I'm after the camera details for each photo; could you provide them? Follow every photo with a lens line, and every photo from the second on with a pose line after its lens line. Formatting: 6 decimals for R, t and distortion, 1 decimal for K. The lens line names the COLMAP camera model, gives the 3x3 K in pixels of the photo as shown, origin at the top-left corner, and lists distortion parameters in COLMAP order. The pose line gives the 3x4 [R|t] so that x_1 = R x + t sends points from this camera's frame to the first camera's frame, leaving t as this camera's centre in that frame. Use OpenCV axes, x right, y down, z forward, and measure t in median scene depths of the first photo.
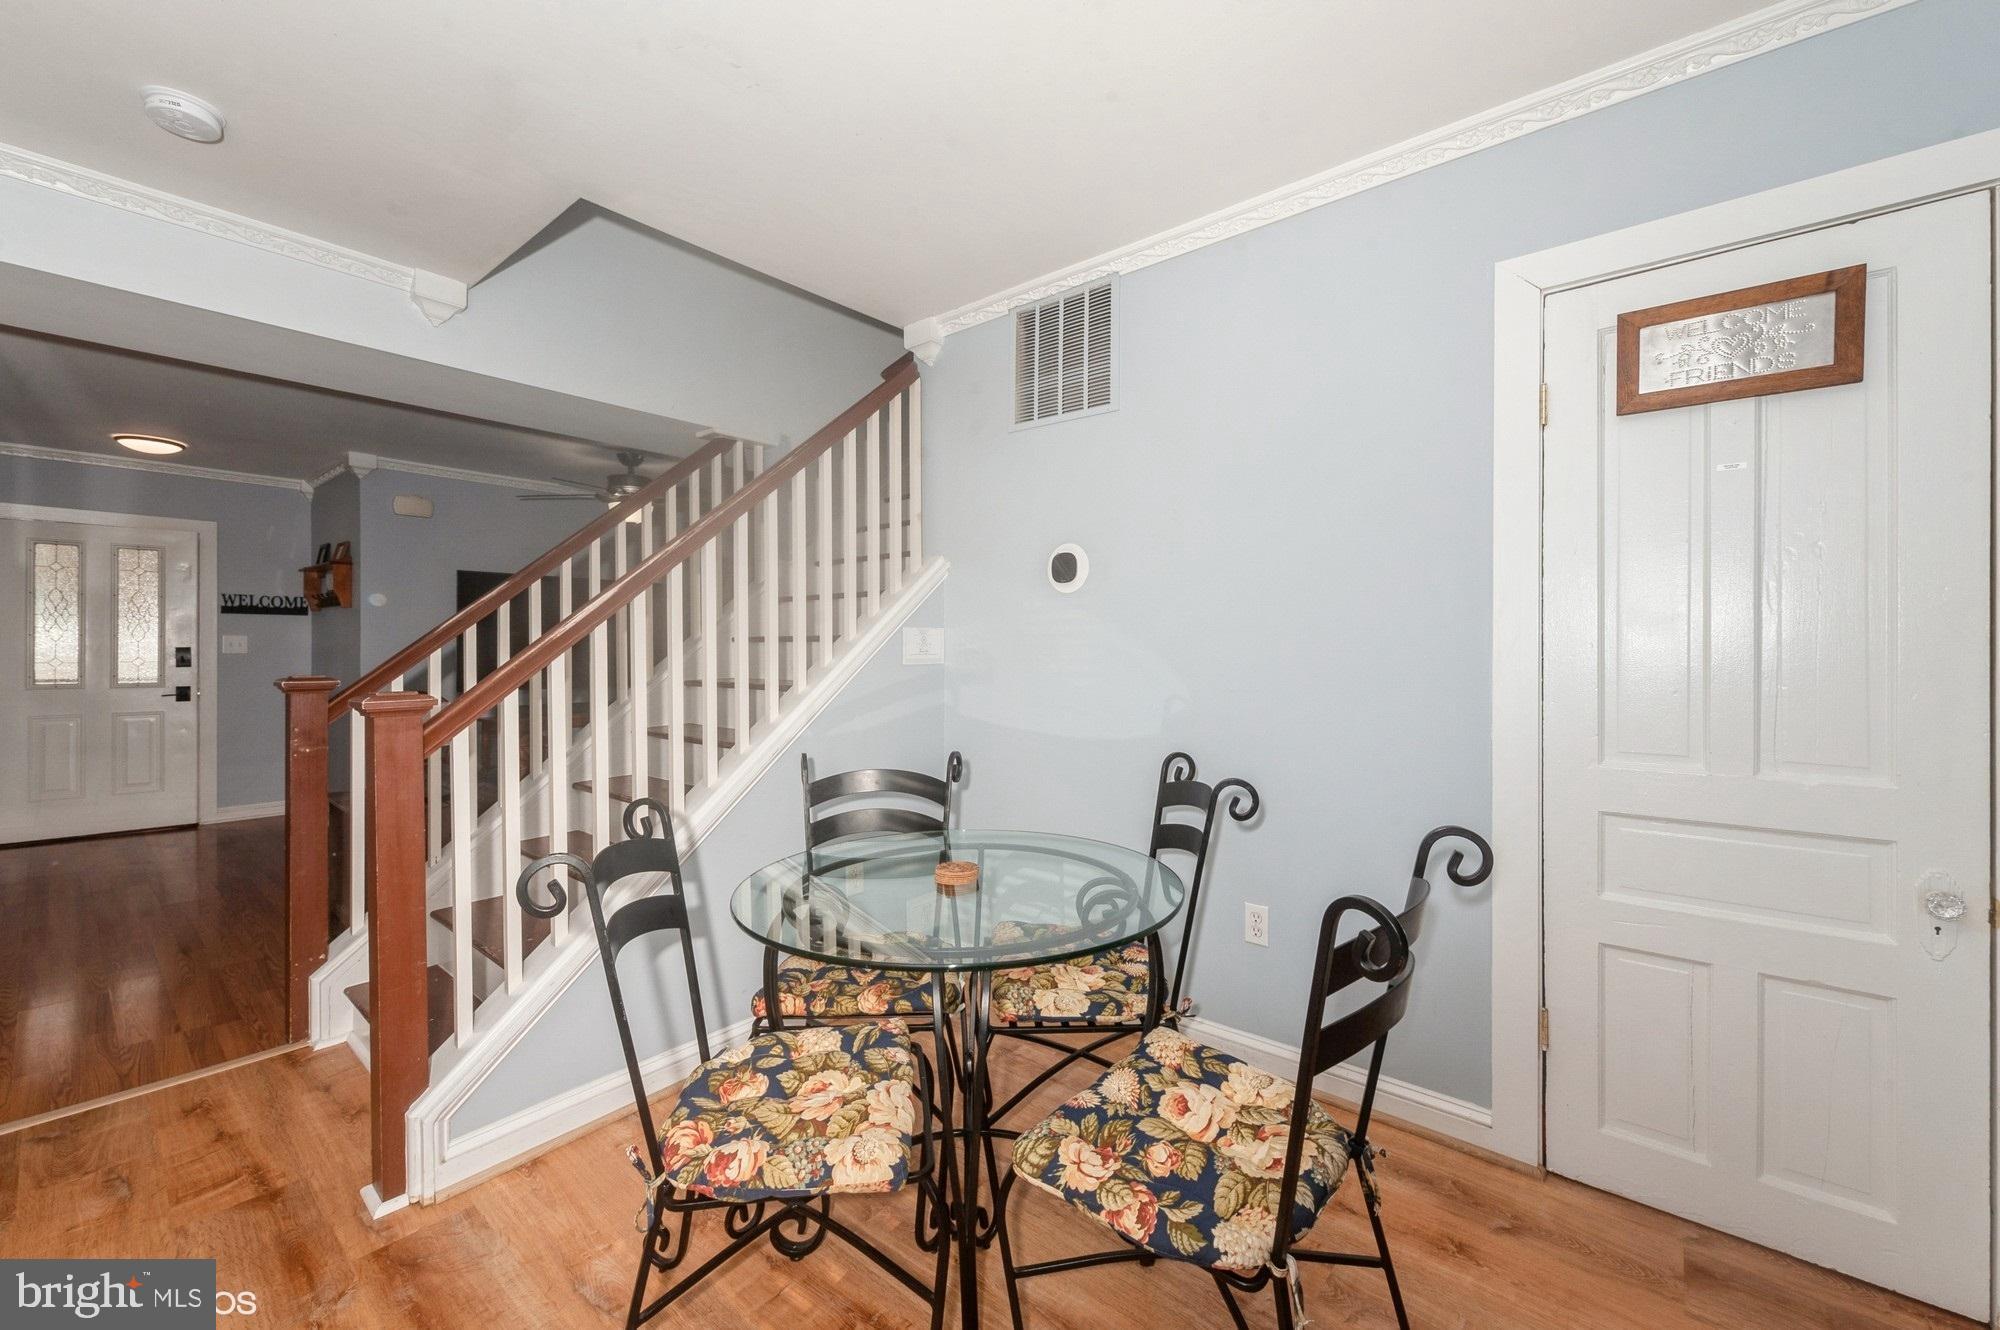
lens RADIAL K [[789.5, 0, 989.3], [0, 789.5, 654.2], [0, 0, 1]] dist [0.010724, -0.003799]
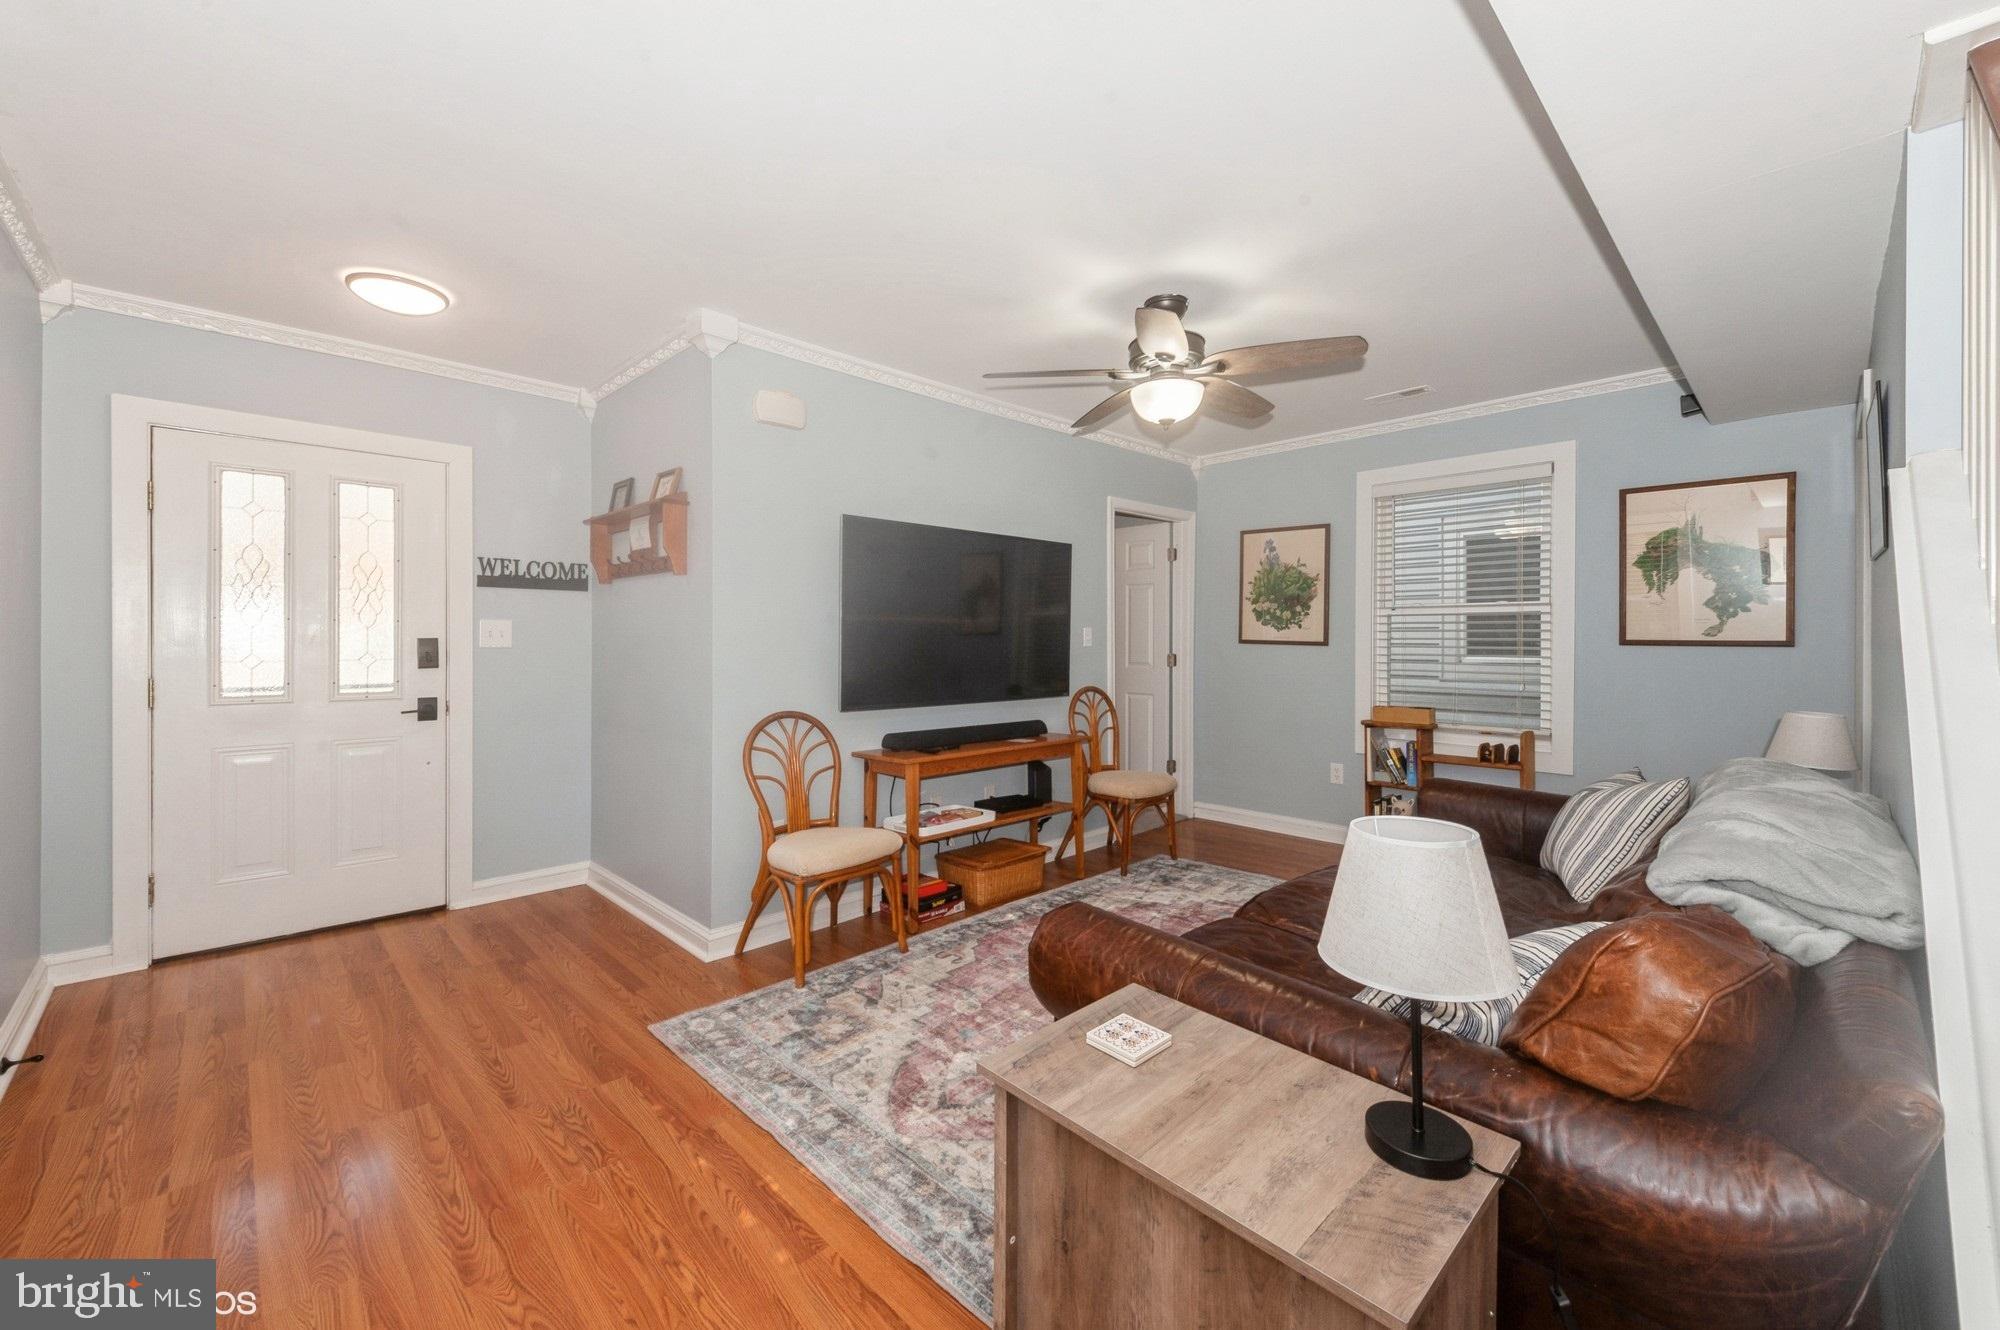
lens RADIAL K [[789.5, 0, 1004.0], [0, 789.5, 651.6], [0, 0, 1]] dist [0.010724, -0.003799]
pose [[0.995811, 0.003996, -0.091349, -0.482681], [-0.003270, 0.999962, 0.008100, -0.004334], [0.091378, -0.007767, 0.995786, 0.393972]]
